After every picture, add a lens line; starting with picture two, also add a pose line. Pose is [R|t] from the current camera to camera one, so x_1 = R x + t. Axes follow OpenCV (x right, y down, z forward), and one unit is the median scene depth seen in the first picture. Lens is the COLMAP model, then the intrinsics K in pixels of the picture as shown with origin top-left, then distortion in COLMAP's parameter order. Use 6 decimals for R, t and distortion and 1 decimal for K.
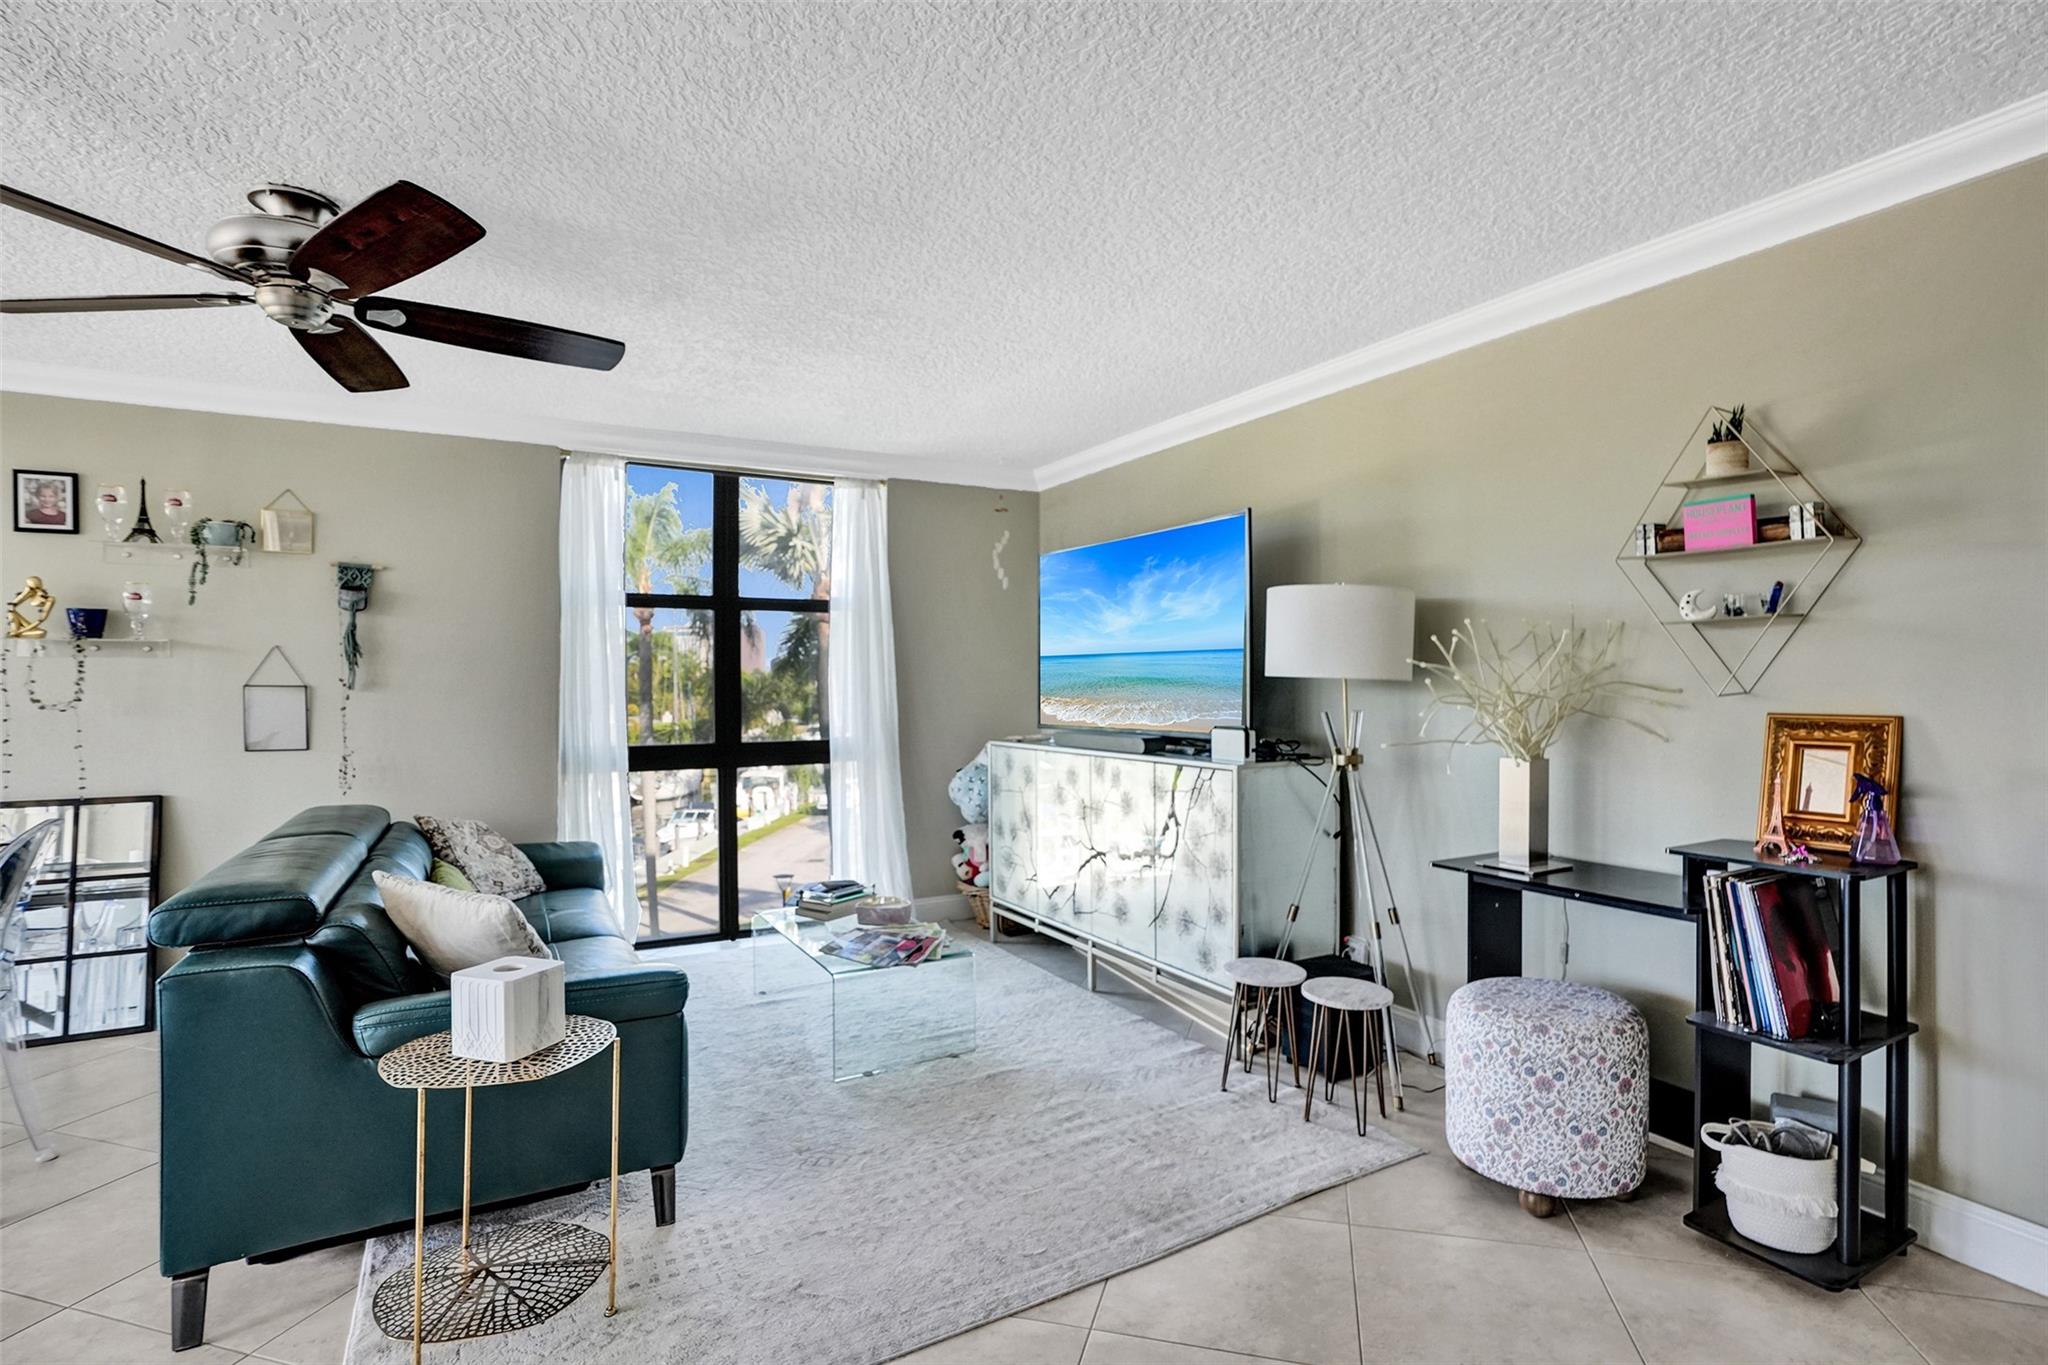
lens RADIAL K [[967.3, 0, 1031.5], [0, 967.3, 680.3], [0, 0, 1]] dist [-0.055516, -0.000341]
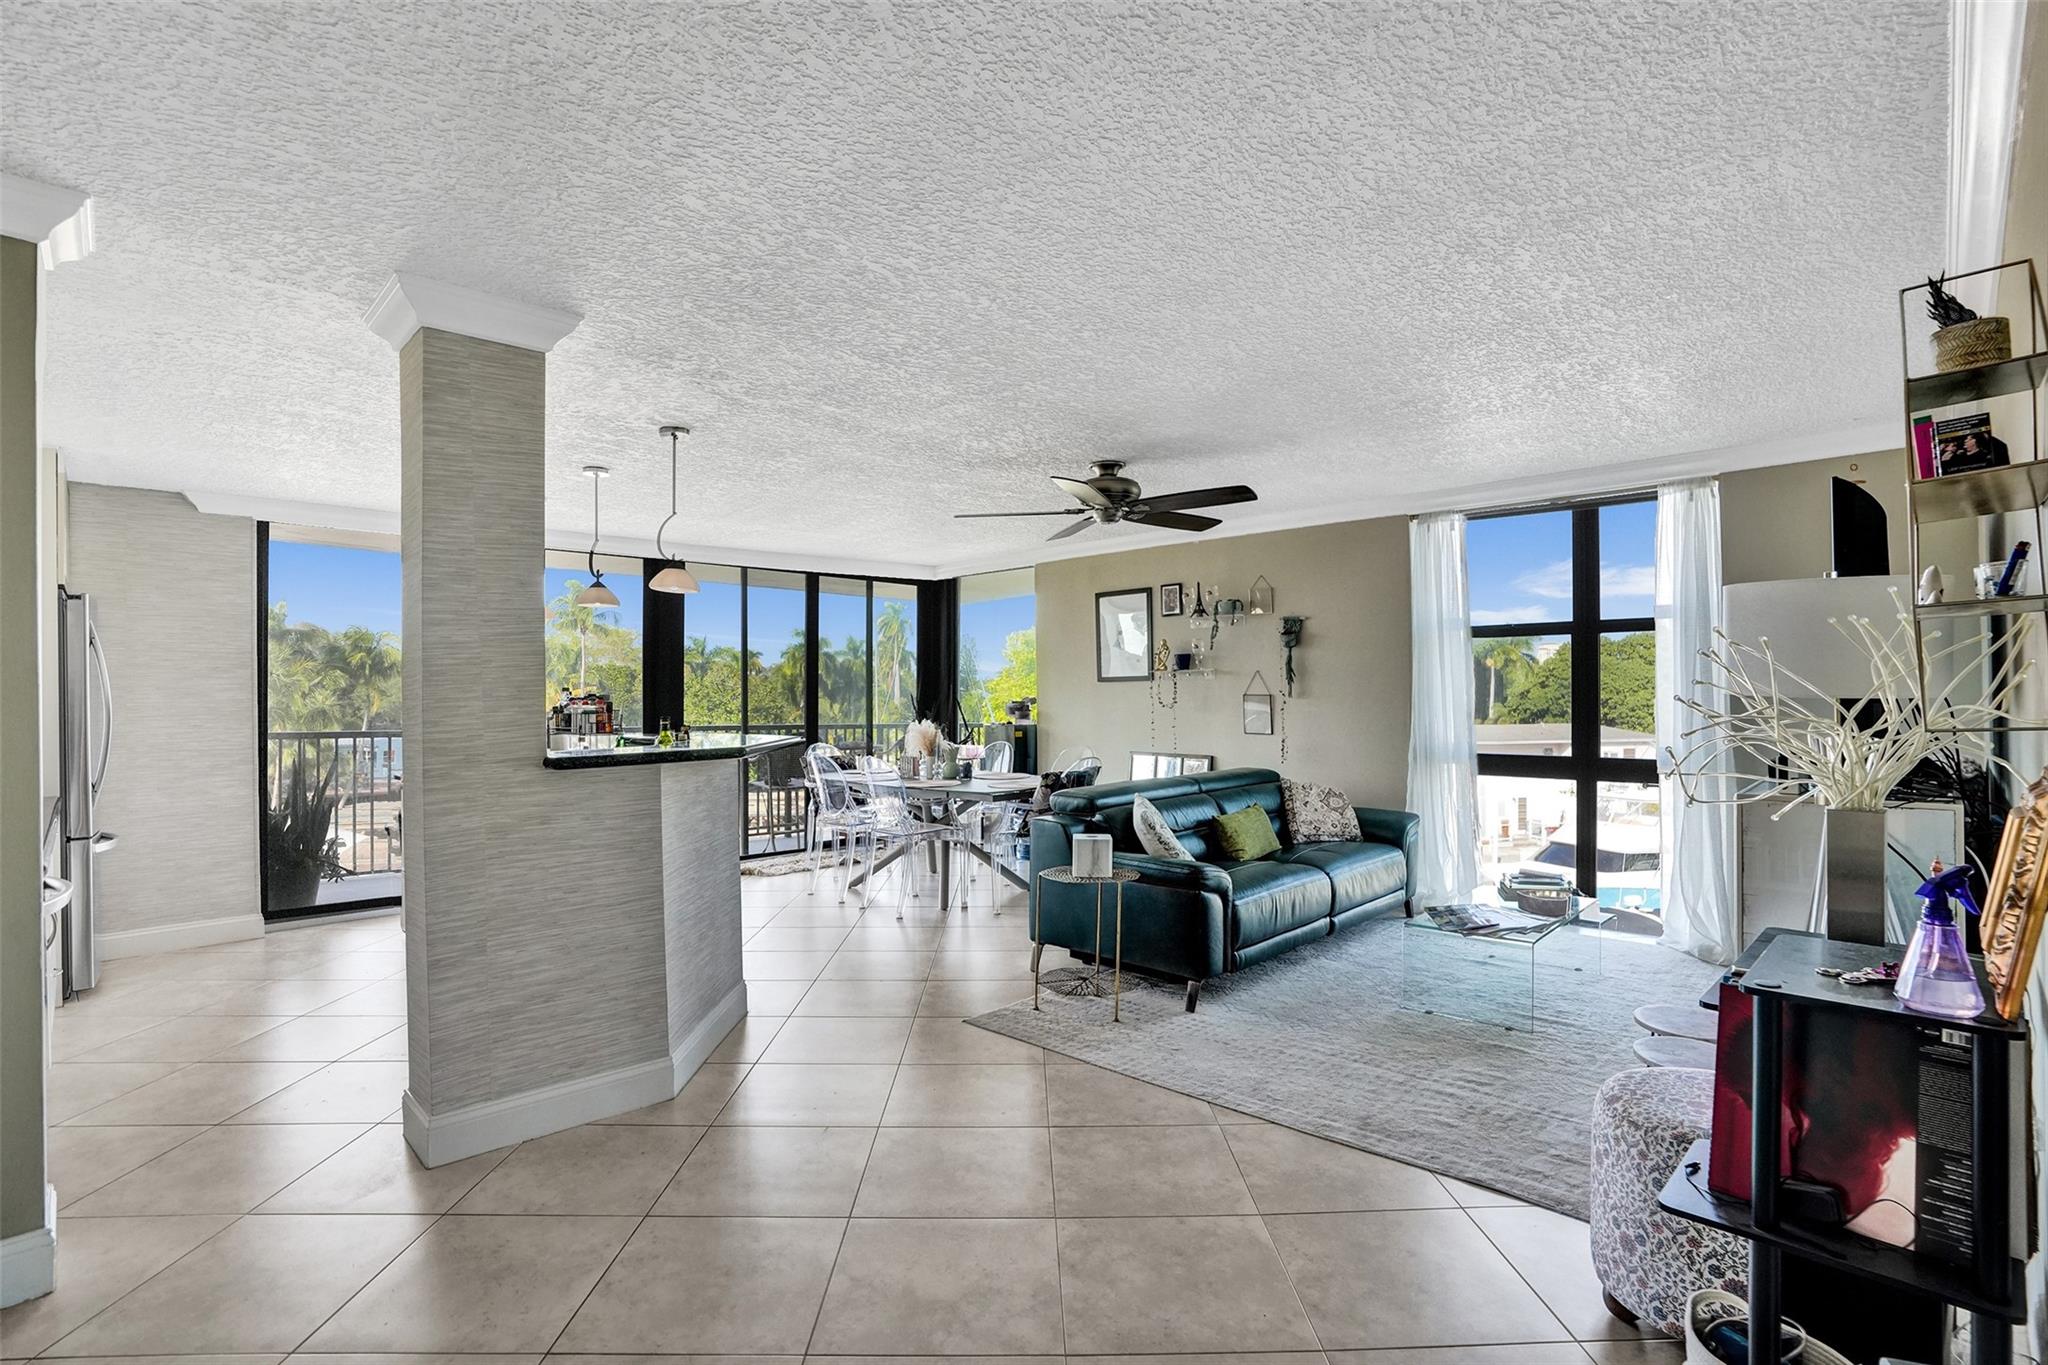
lens RADIAL K [[967.3, 0, 1035.4], [0, 967.3, 681.9], [0, 0, 1]] dist [-0.055516, -0.000341]
pose [[0.274624, -0.008759, -0.961512, 0.749261], [0.009622, 0.999933, -0.006360, -0.010352], [0.961503, -0.007505, 0.274690, 0.151499]]
